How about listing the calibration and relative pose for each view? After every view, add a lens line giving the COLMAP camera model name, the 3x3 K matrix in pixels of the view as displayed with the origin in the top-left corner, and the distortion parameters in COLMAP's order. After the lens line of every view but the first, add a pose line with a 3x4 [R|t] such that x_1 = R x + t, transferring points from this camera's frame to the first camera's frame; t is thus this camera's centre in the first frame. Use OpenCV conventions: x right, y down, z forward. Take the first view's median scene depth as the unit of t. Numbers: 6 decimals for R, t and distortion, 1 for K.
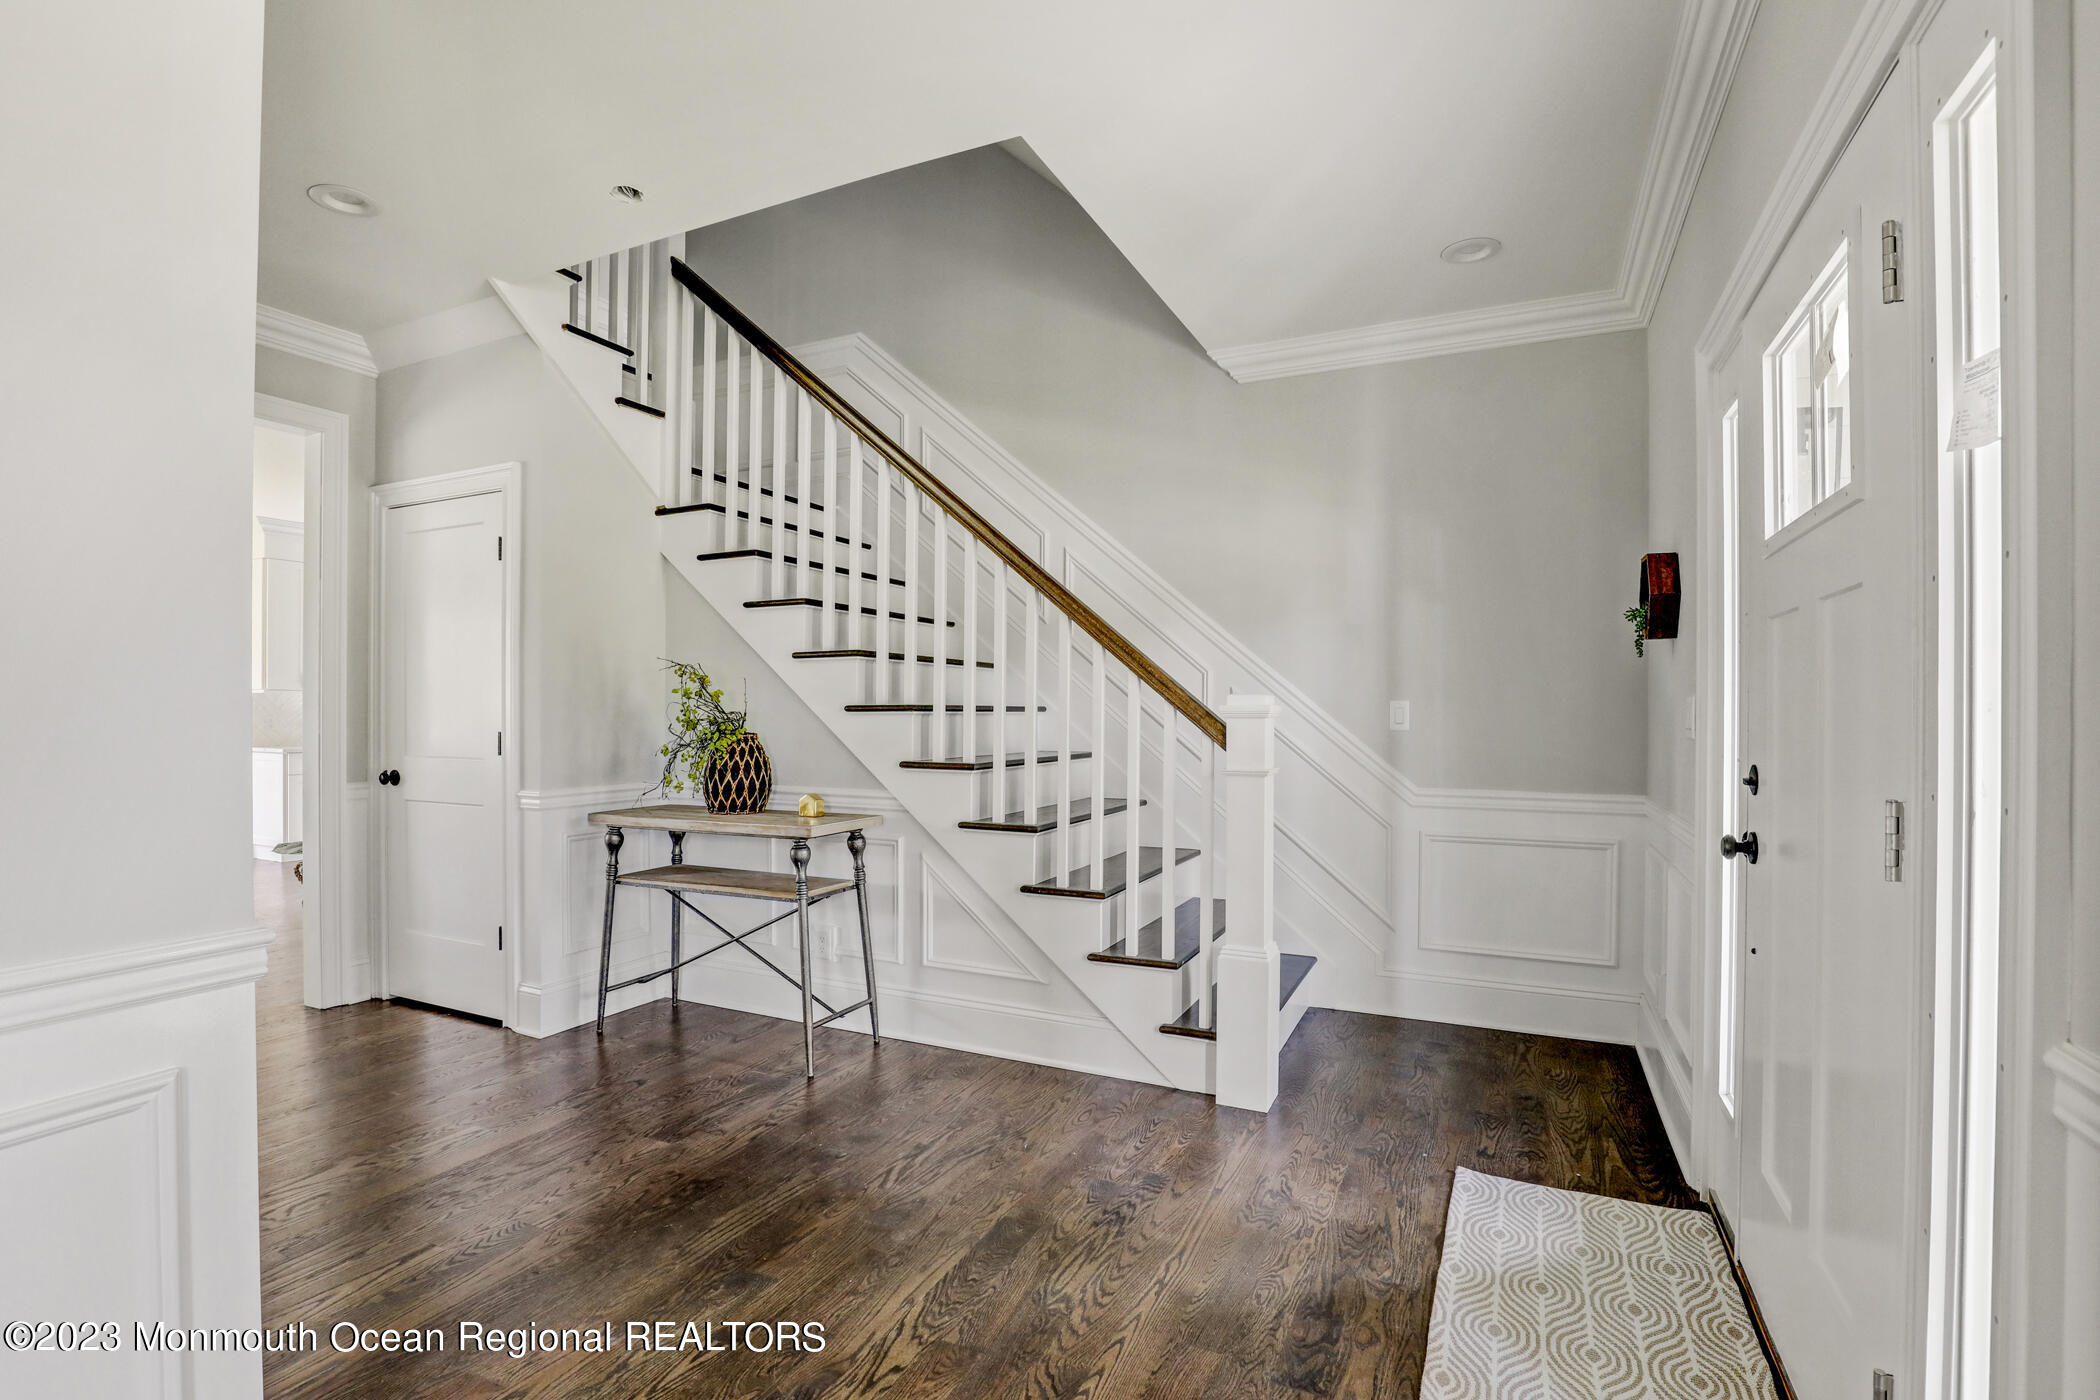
lens RADIAL K [[961.9, 0, 1045.3], [0, 961.9, 708.0], [0, 0, 1]] dist [-0.033598, 0.003571]
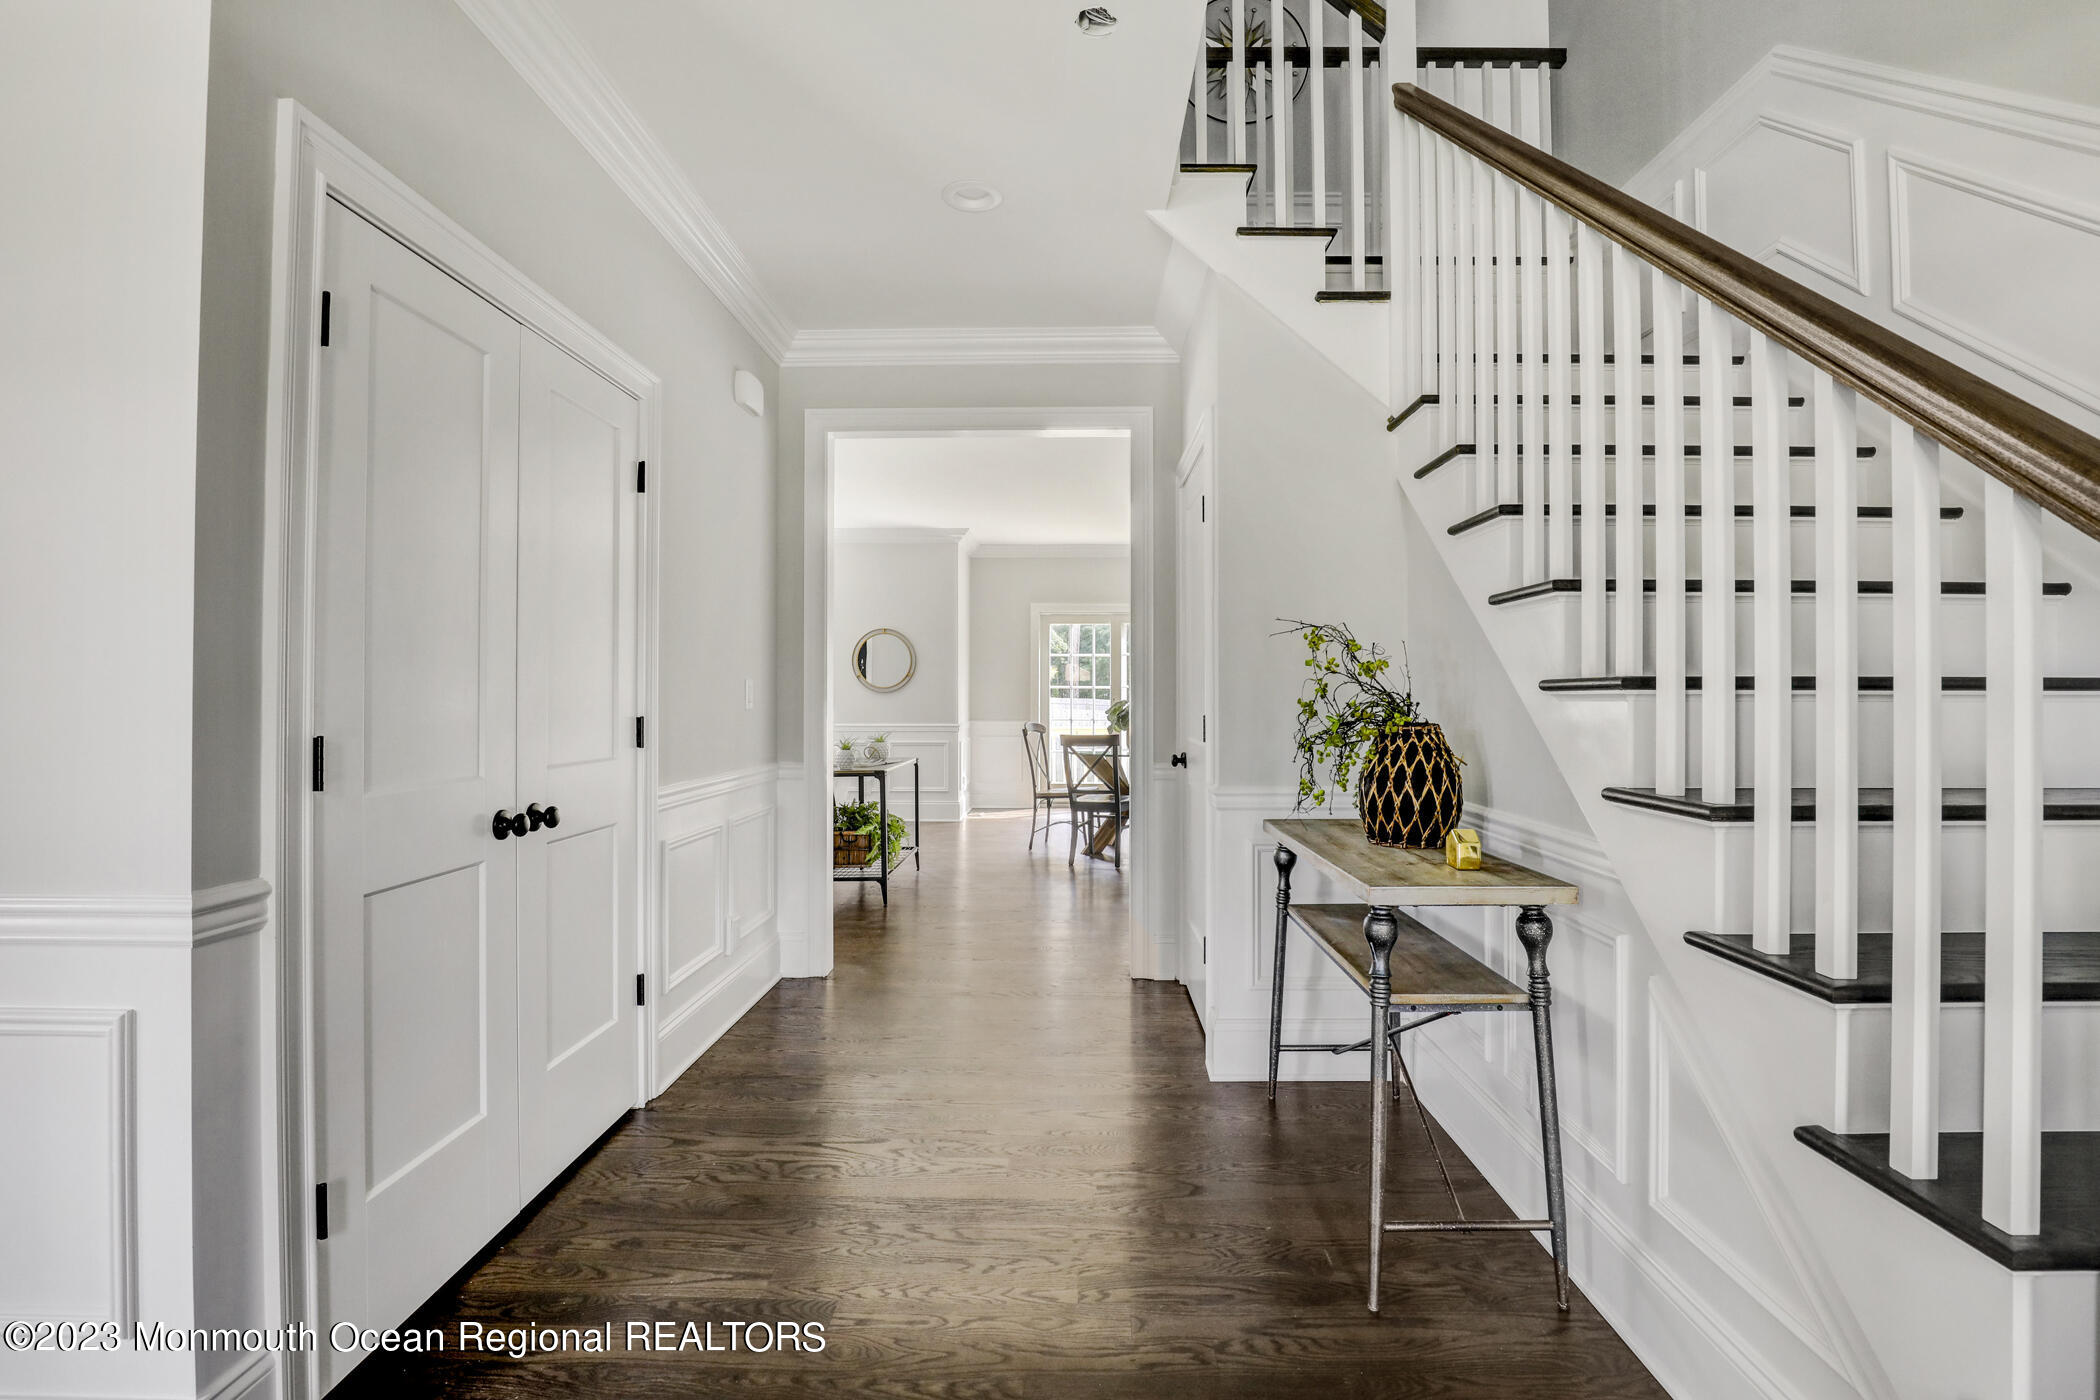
lens RADIAL K [[961.9, 0, 1059.9], [0, 961.9, 672.5], [0, 0, 1]] dist [-0.033598, 0.003571]
pose [[0.418683, -0.022776, -0.907847, 0.184121], [0.004968, 0.999728, -0.022790, 0.004669], [0.908119, 0.005032, 0.418682, 0.509457]]
